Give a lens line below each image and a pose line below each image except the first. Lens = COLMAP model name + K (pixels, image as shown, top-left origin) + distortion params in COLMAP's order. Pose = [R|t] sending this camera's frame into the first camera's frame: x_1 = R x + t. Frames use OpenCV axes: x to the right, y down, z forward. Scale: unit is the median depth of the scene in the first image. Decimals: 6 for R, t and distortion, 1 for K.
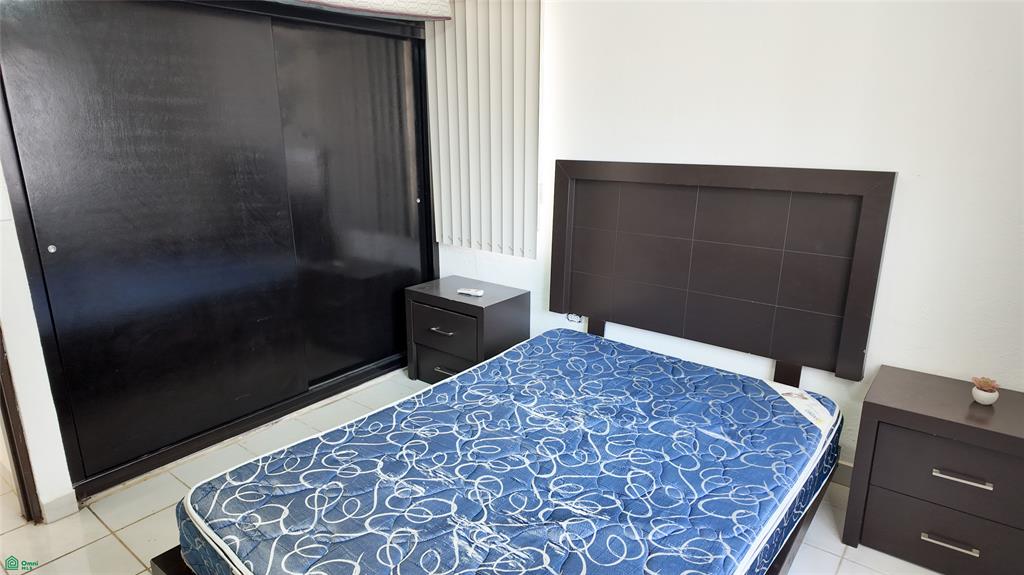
lens RADIAL K [[594.3, 0, 517.1], [0, 594.3, 282.3], [0, 0, 1]] dist [0.002077, -0.000039]
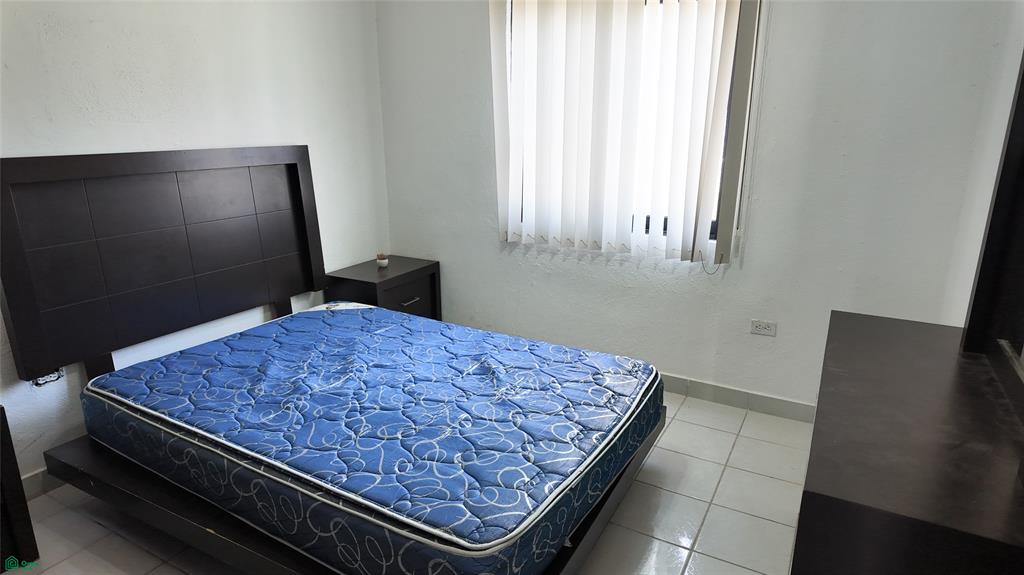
lens RADIAL K [[594.3, 0, 517.1], [0, 594.3, 282.3], [0, 0, 1]] dist [0.002077, -0.000039]
pose [[-0.148722, -0.267554, 0.951996, -0.965465], [0.240027, 0.924145, 0.297224, -0.184440], [-0.959307, 0.272708, -0.073220, 0.697031]]
